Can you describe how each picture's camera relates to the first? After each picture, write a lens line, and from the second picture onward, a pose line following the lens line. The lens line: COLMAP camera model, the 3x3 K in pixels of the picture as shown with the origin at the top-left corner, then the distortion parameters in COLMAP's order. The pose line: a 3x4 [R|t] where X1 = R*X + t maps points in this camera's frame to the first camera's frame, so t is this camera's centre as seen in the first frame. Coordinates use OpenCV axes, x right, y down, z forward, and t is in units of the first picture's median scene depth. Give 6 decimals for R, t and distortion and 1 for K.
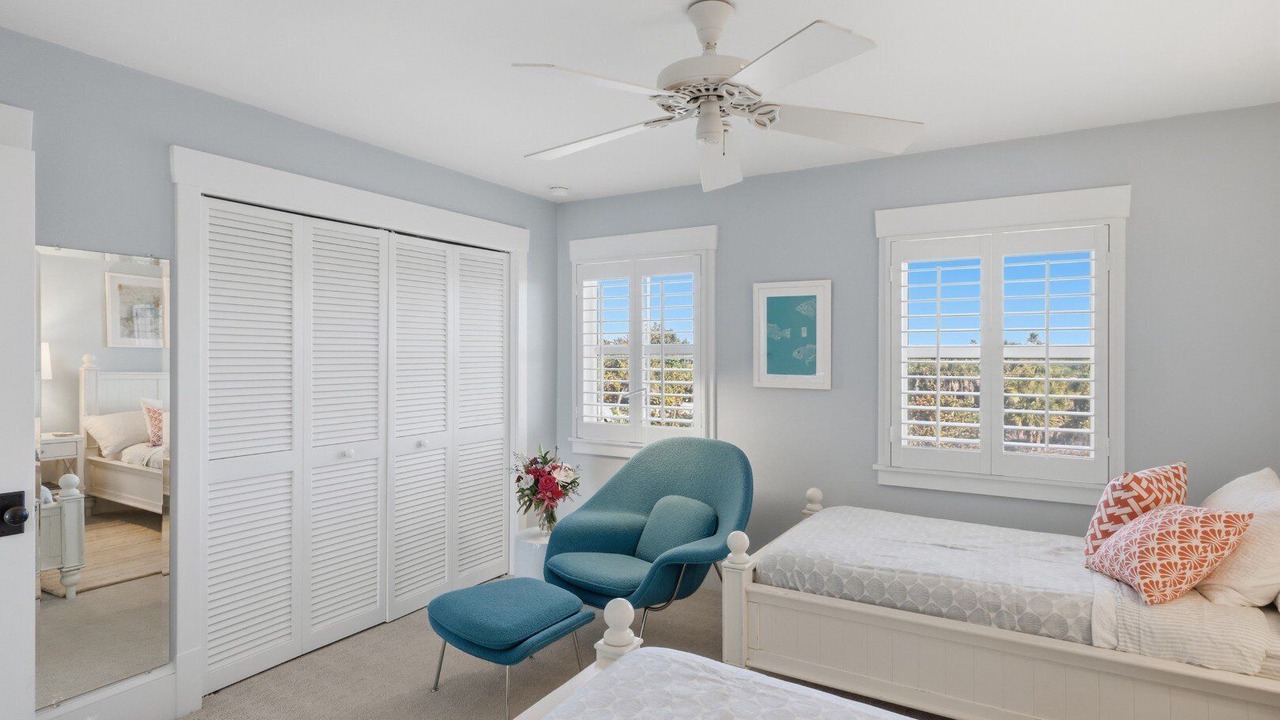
lens RADIAL K [[656.1, 0, 640.6], [0, 656.1, 355.4], [0, 0, 1]] dist [-0.000218, 0.000048]
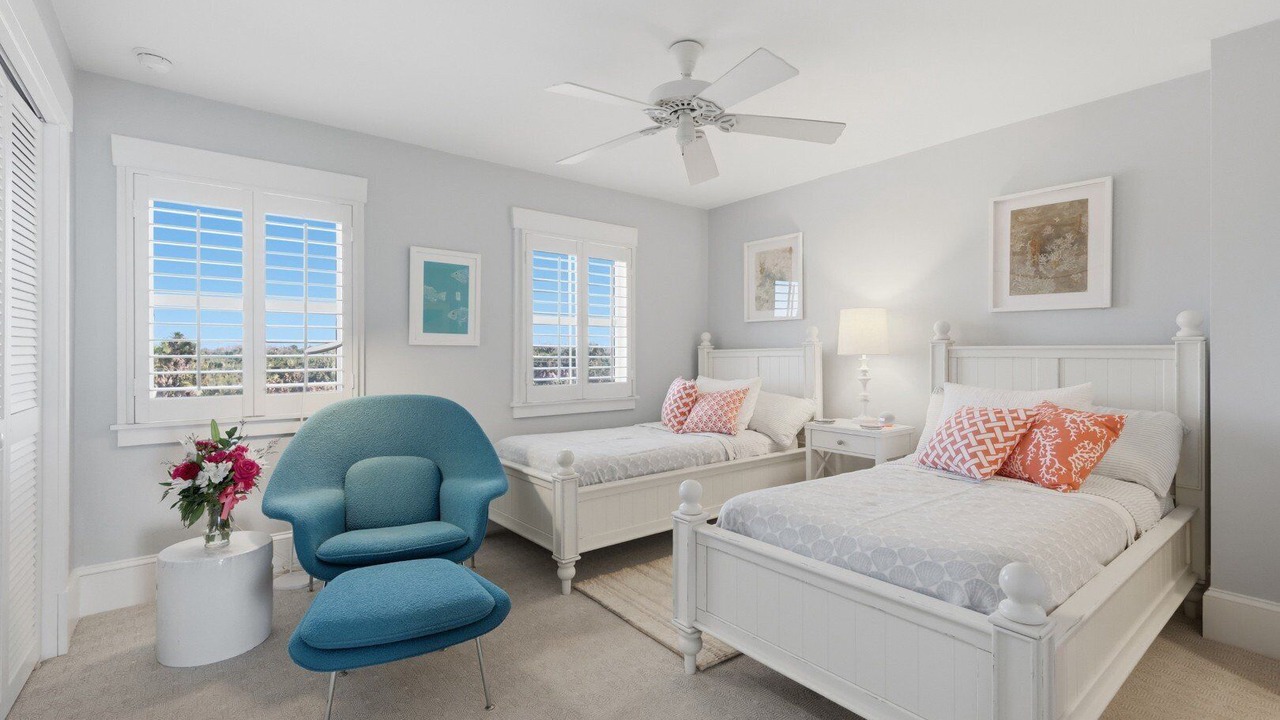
lens RADIAL K [[576.2, 0, 636.9], [0, 576.2, 354.7], [0, 0, 1]] dist [0.001324, 0.000218]
pose [[0.357876, -0.008221, 0.933733, -0.580451], [0.002457, 0.999966, 0.007862, 0.059214], [-0.933766, -0.000520, 0.357884, 0.351142]]
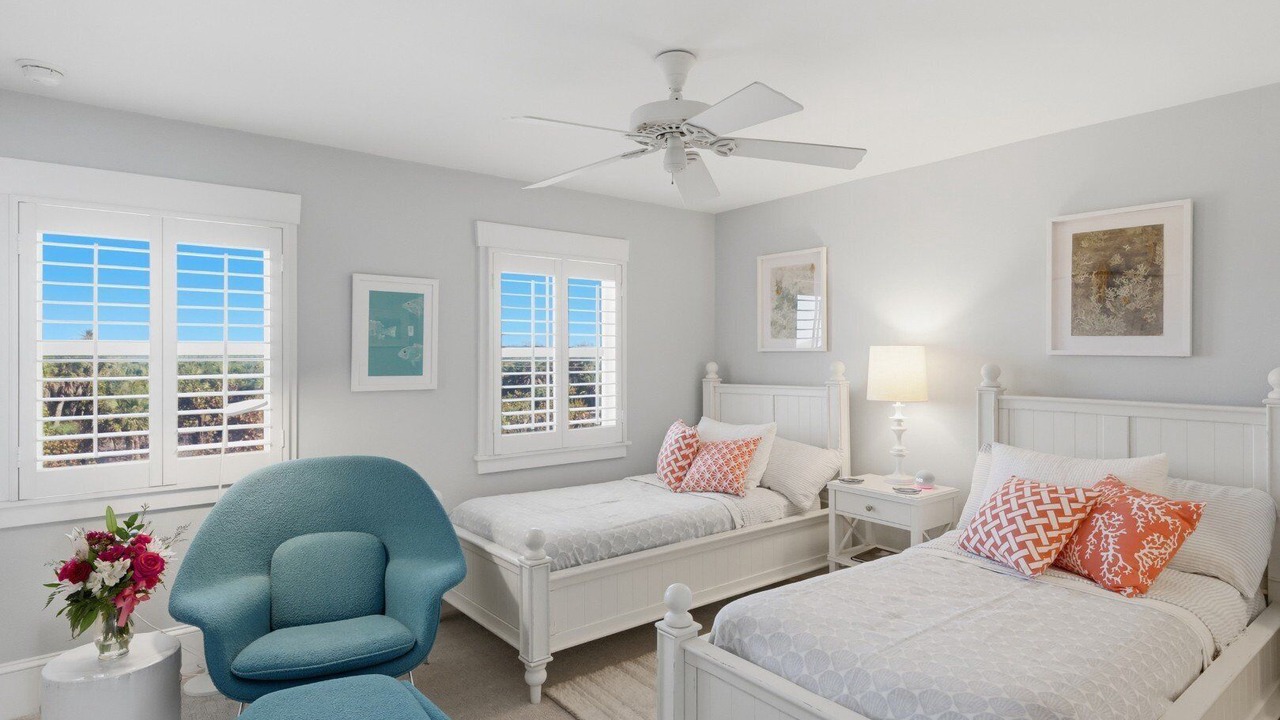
lens RADIAL K [[692.8, 0, 637.5], [0, 692.8, 353.1], [0, 0, 1]] dist [0.001008, -0.000200]
pose [[0.362333, -0.004411, 0.932038, -0.573289], [0.002983, 0.999989, 0.003573, -0.006137], [-0.932044, 0.001485, 0.362342, 0.329205]]
